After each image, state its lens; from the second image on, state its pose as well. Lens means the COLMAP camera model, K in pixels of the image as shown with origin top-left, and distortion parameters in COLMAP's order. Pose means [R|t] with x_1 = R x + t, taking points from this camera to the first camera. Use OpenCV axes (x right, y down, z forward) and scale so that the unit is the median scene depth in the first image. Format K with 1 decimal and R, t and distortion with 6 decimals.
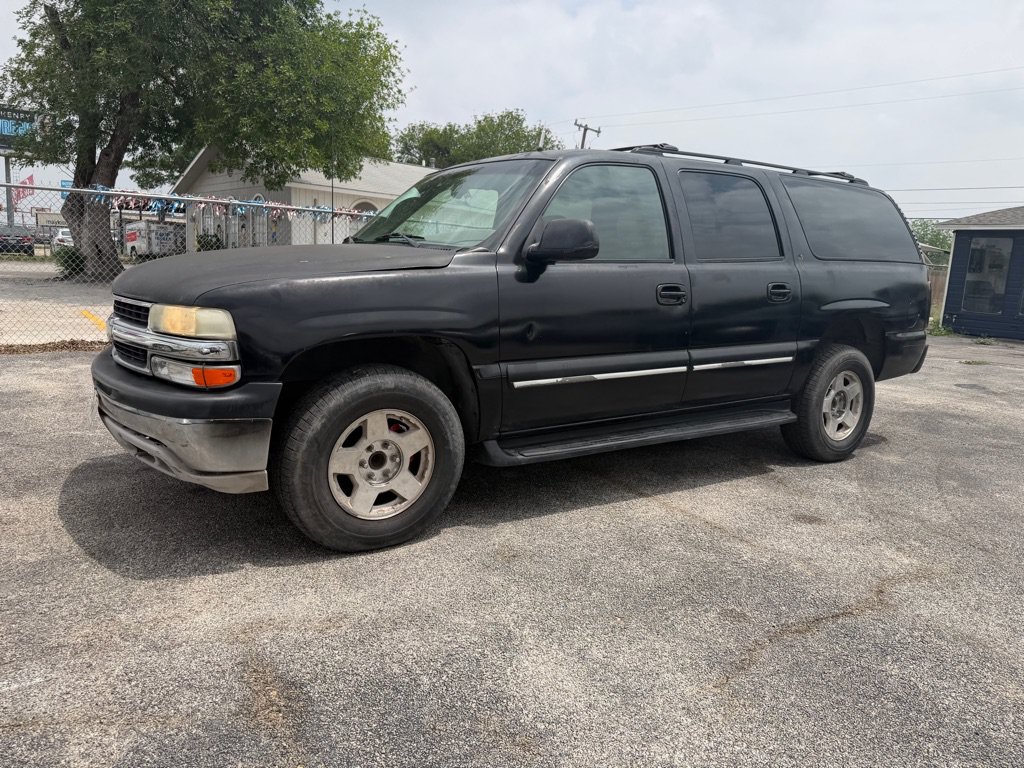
lens RADIAL K [[731.7, 0, 509.9], [0, 731.7, 370.9], [0, 0, 1]] dist [0.055976, -0.077874]
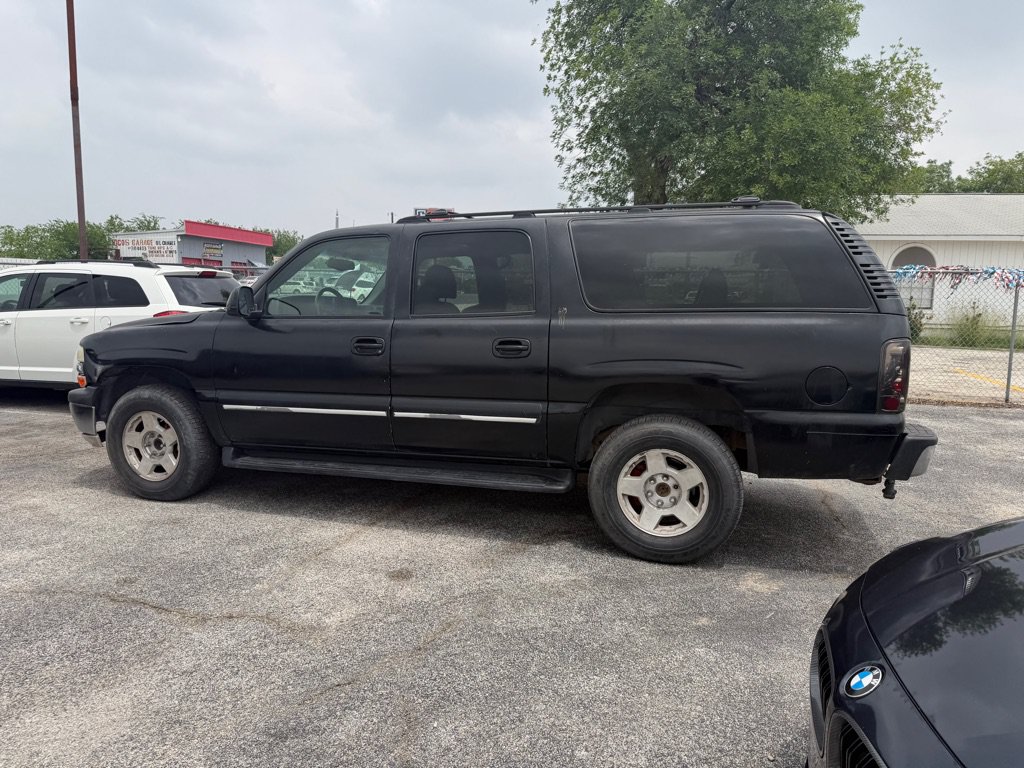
lens RADIAL K [[731.7, 0, 509.9], [0, 731.7, 370.9], [0, 0, 1]] dist [0.055976, -0.077874]
pose [[0.616215, 0.046366, -0.786212, 1.291155], [-0.102746, 0.994467, -0.021882, -0.066170], [0.780848, 0.094264, 0.617569, 0.495661]]
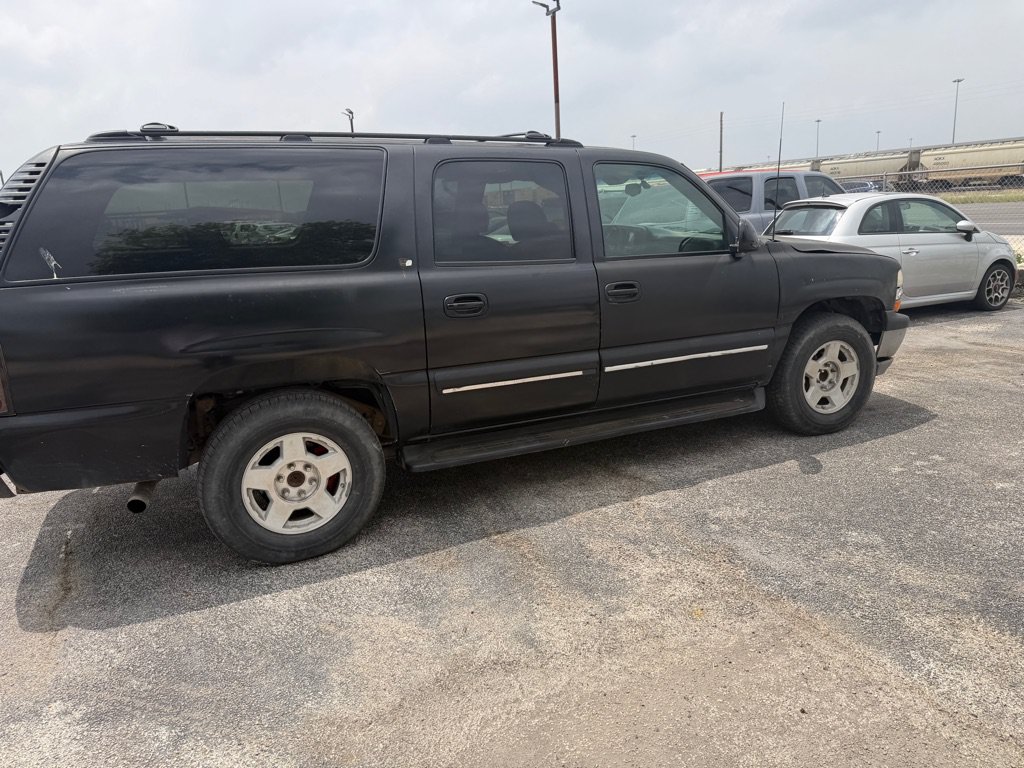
lens RADIAL K [[712.4, 0, 512.3], [0, 712.4, 386.0], [0, 0, 1]] dist [0.046096, -0.071546]
pose [[-0.986532, -0.039329, 0.158769, -0.089352], [0.025221, 0.922480, 0.385221, -0.449400], [-0.161612, 0.384037, -0.909064, 2.459098]]
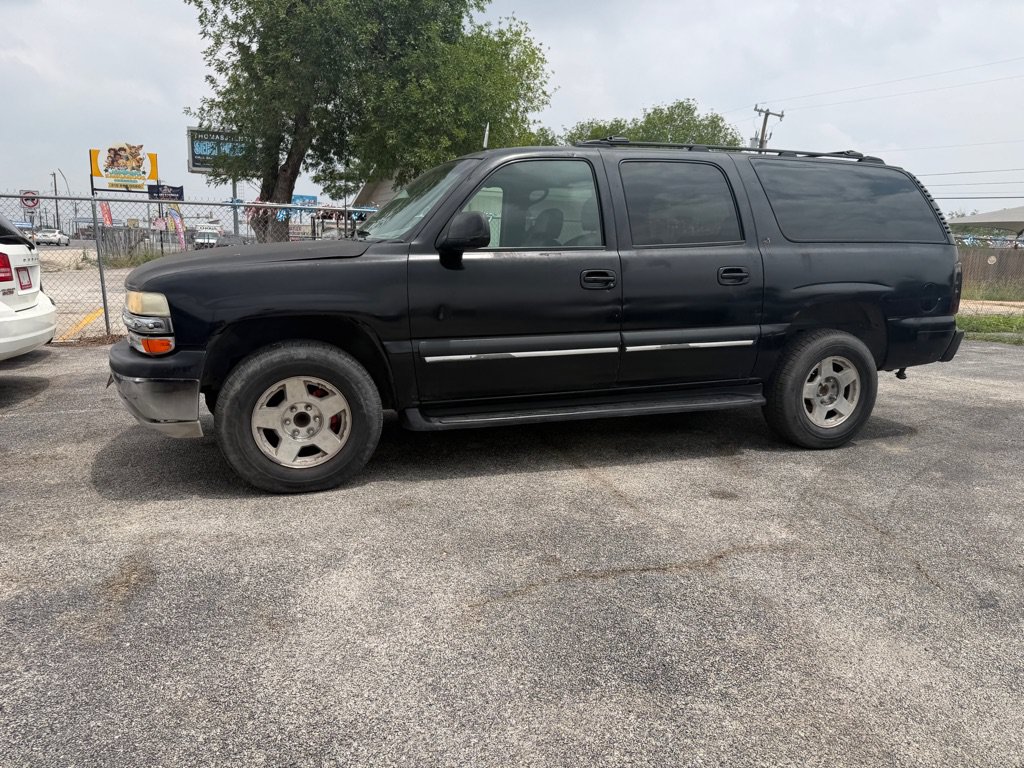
lens RADIAL K [[731.8, 0, 512.0], [0, 731.8, 384.0], [0, 0, 1]] dist [0.050793, -0.075383]
pose [[0.968024, 0.018368, -0.250183, 0.381384], [-0.013379, 0.999677, 0.021630, 0.027855], [0.250500, -0.017591, 0.967957, -0.067996]]
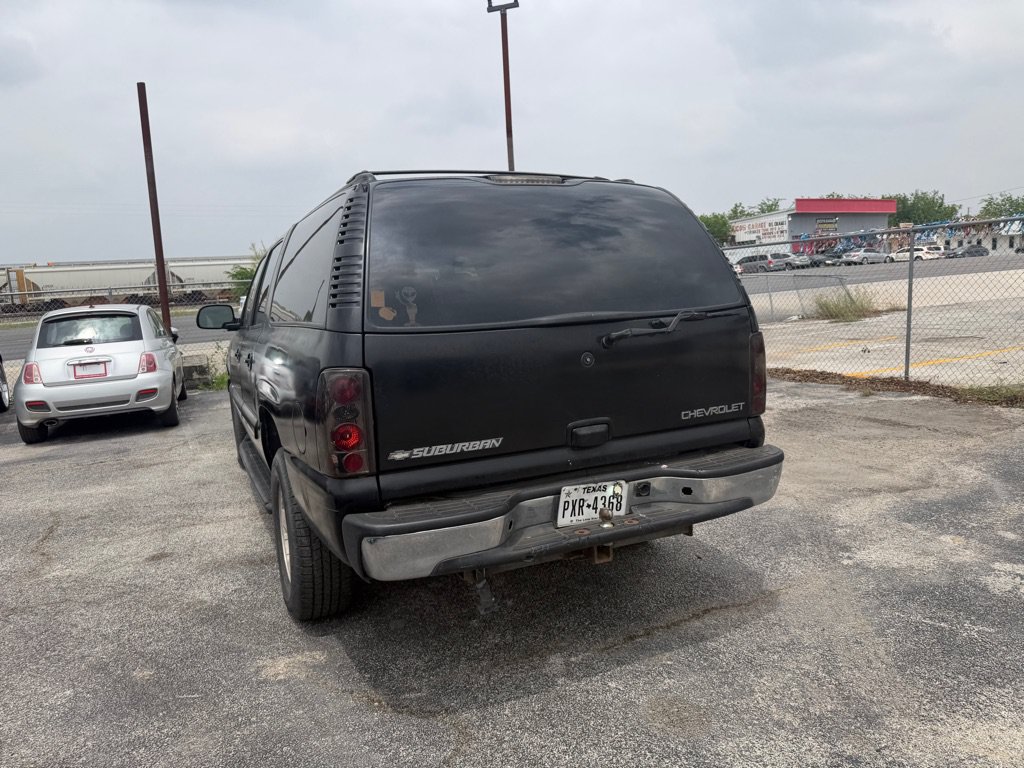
lens RADIAL K [[732.4, 0, 506.8], [0, 732.4, 371.6], [0, 0, 1]] dist [0.050386, -0.071321]
pose [[-0.185549, 0.082291, -0.979183, 1.445167], [-0.093356, 0.990504, 0.100932, -0.258024], [0.978190, 0.110140, -0.176105, 1.749553]]
